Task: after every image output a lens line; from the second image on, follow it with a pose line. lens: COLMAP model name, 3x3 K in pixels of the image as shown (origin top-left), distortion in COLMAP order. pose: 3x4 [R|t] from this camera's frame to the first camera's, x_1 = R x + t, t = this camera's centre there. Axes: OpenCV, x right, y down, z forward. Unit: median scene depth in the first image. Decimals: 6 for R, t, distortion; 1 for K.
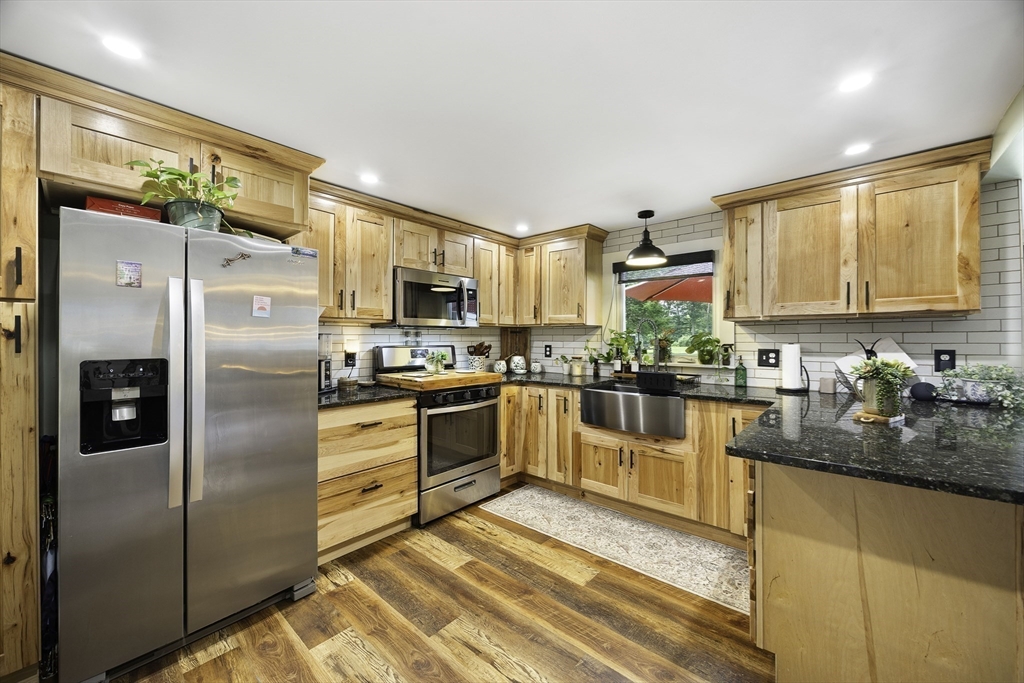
lens RADIAL K [[392.2, 0, 512.8], [0, 392.2, 338.1], [0, 0, 1]] dist [-0.002451, -0.000111]
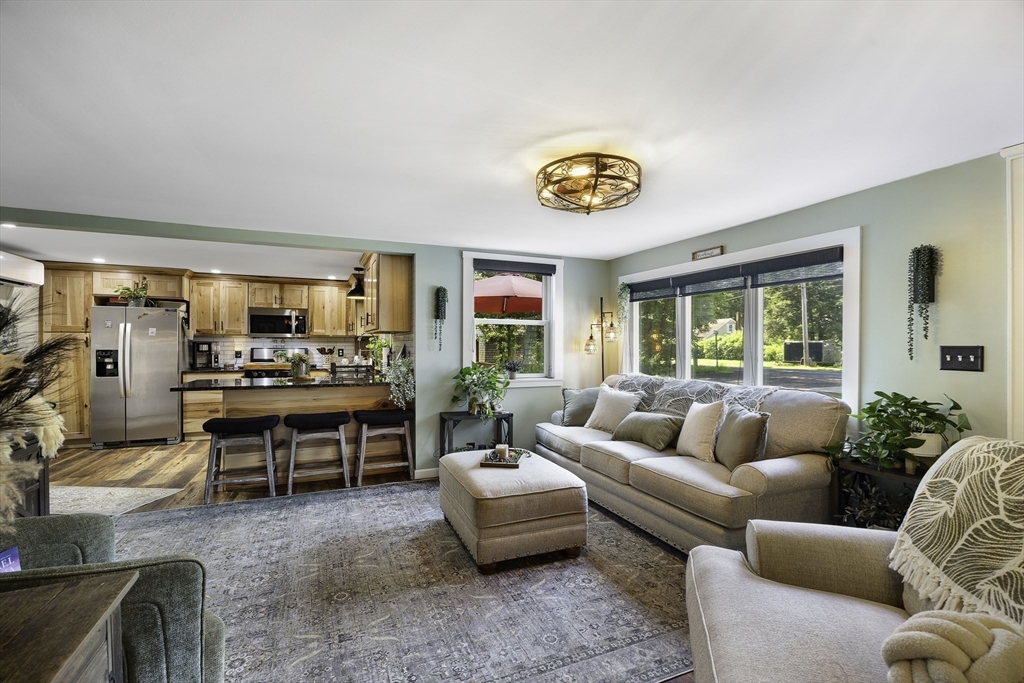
lens RADIAL K [[443.3, 0, 506.9], [0, 443.3, 345.7], [0, 0, 1]] dist [-0.012800, 0.000133]
pose [[0.906535, 0.003168, -0.422120, 1.895291], [-0.002717, 0.999995, 0.001669, 0.003145], [0.422123, -0.000366, 0.906539, -0.485988]]
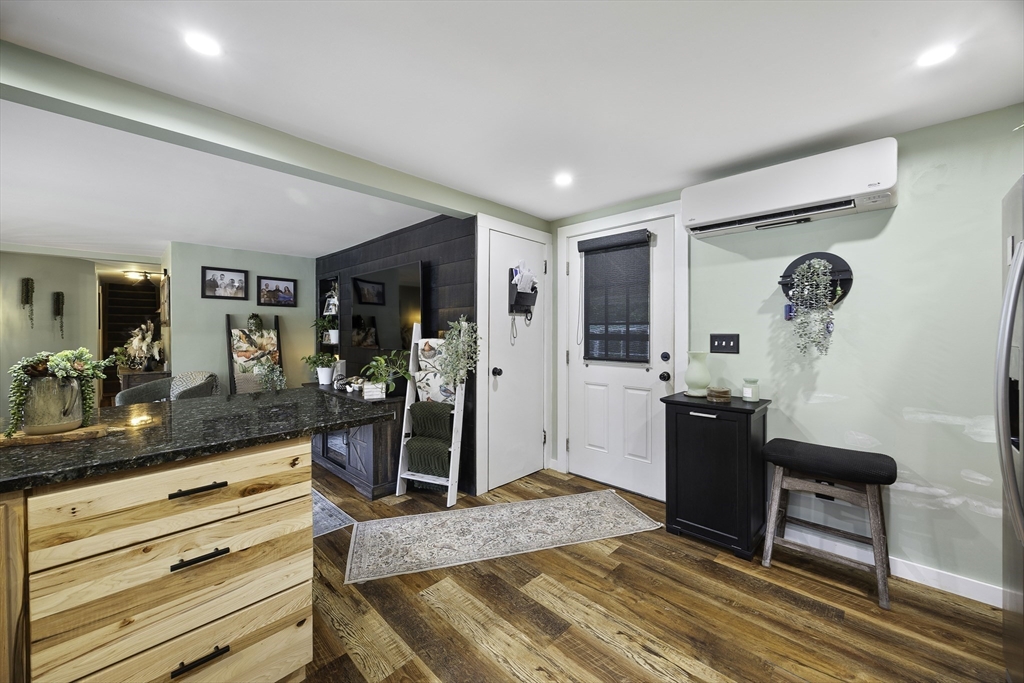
lens RADIAL K [[392.2, 0, 523.9], [0, 392.2, 330.2], [0, 0, 1]] dist [-0.002451, -0.000111]
pose [[-0.999637, -0.000244, 0.026934, 0.054355], [-0.000357, 0.999991, -0.004188, 0.011155], [-0.026933, -0.004196, -0.999628, 1.029790]]
